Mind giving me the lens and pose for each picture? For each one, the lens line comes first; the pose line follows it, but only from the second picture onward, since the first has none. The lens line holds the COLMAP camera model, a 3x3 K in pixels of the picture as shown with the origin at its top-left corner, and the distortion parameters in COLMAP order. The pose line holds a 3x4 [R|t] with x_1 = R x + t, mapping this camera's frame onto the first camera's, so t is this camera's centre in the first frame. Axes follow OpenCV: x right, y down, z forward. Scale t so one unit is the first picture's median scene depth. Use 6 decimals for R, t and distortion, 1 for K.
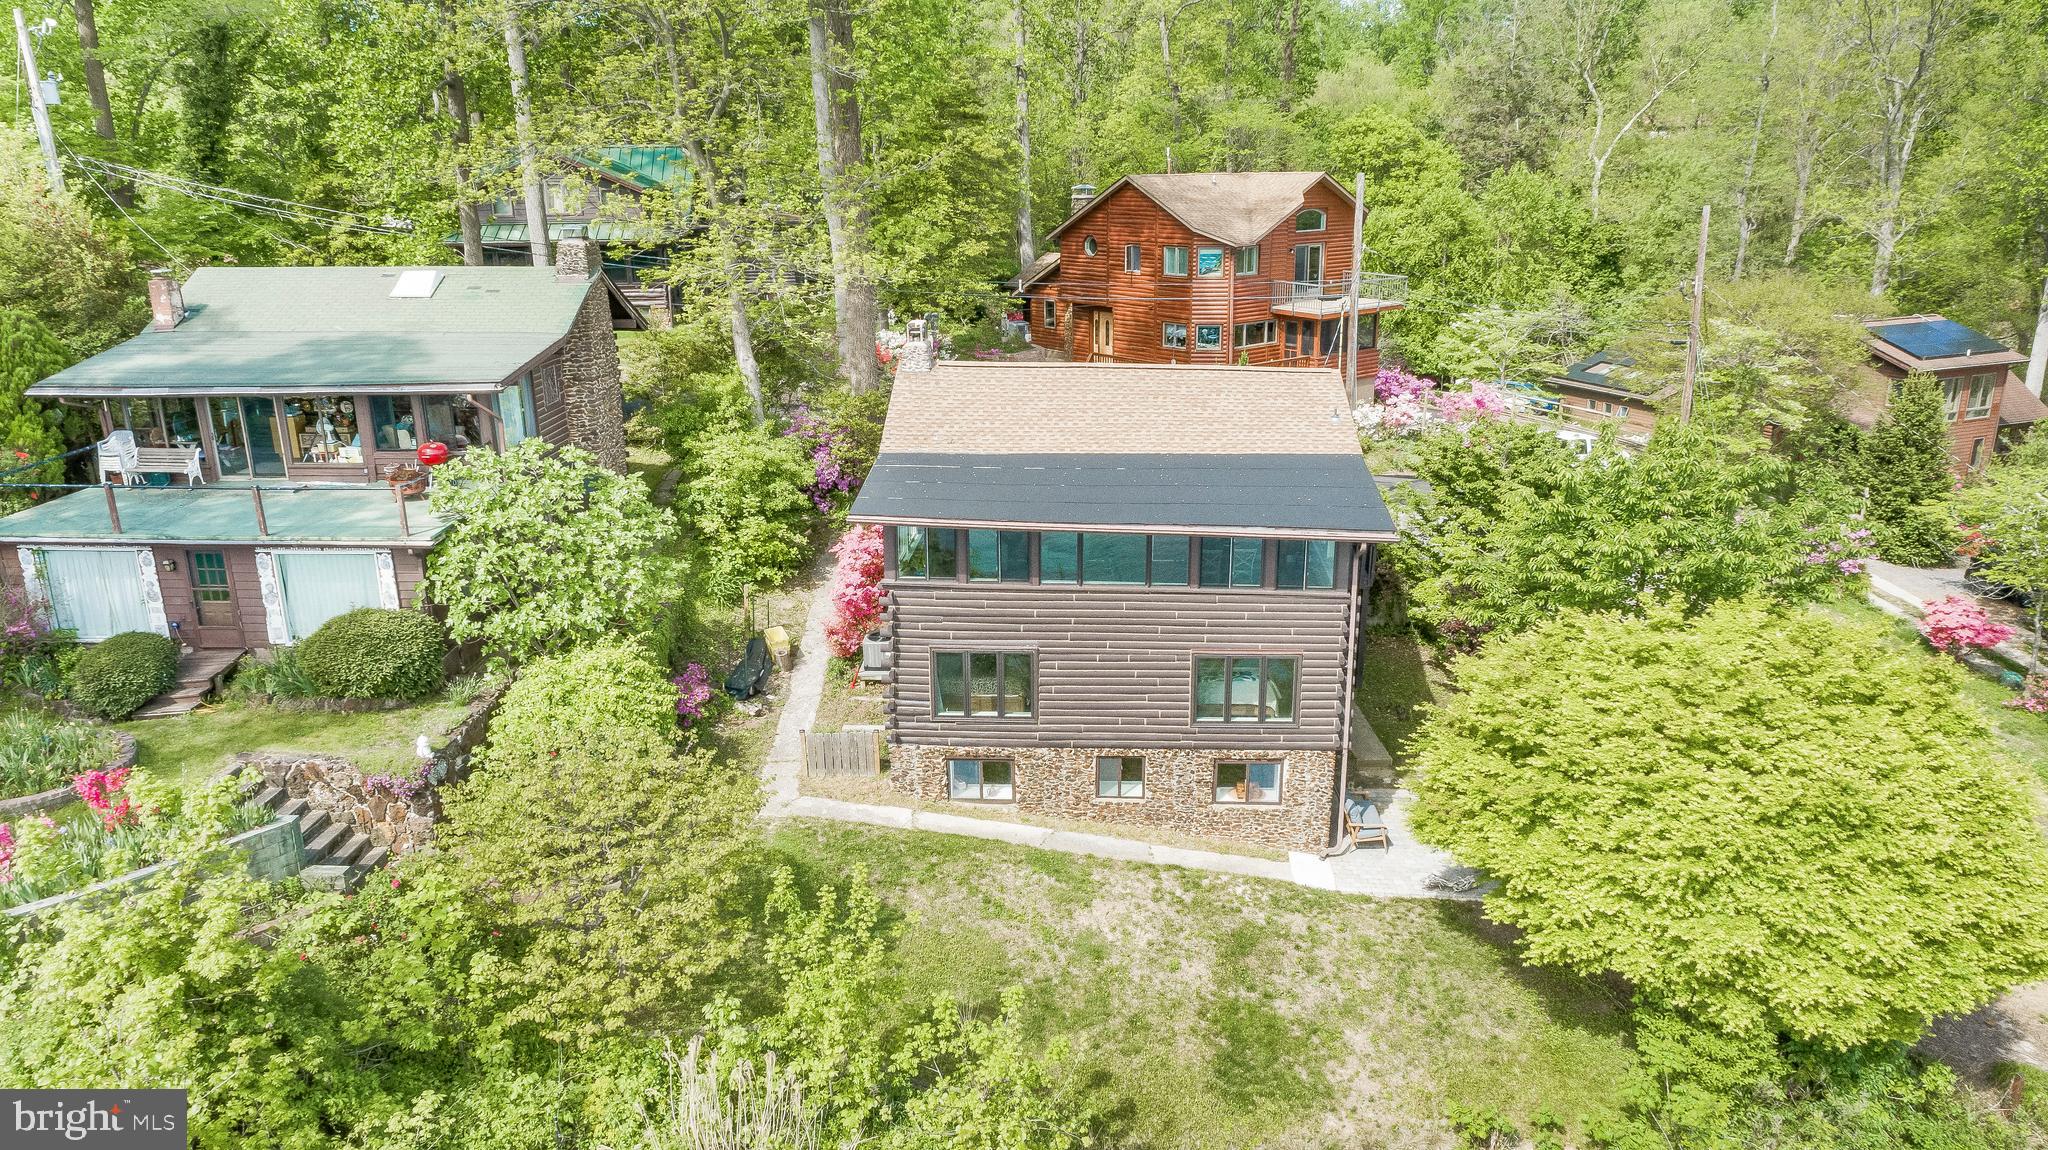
lens RADIAL K [[1422.0, 0, 1025.6], [0, 1422.0, 569.0], [0, 0, 1]] dist [-0.011176, -0.003638]
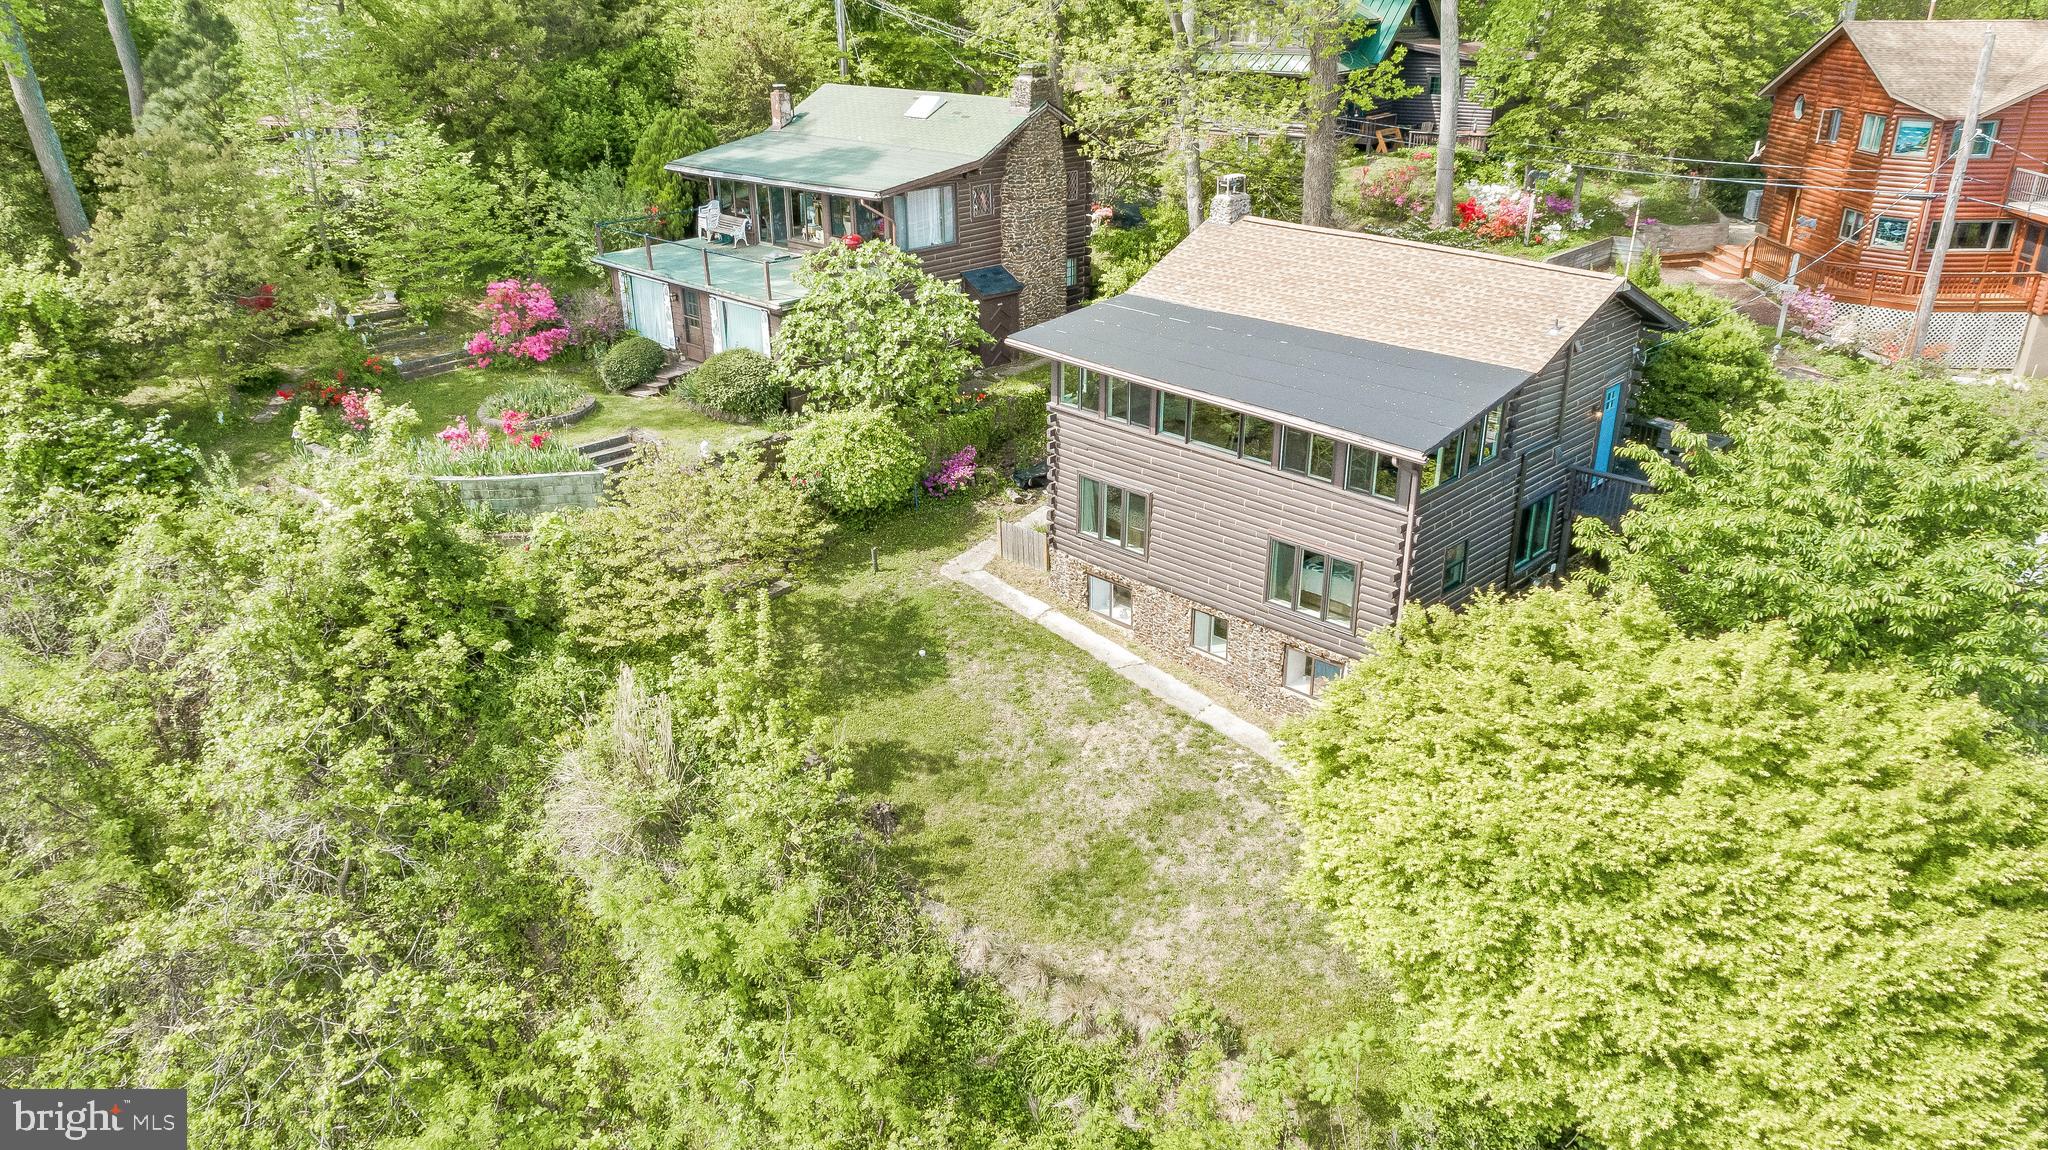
lens RADIAL K [[1422.0, 0, 1026.5], [0, 1422.0, 580.0], [0, 0, 1]] dist [-0.011176, -0.003638]
pose [[0.734794, 0.269498, -0.622453, 0.618944], [-0.187253, 0.962615, 0.195726, -0.073054], [0.651931, -0.027262, 0.757788, 0.118935]]
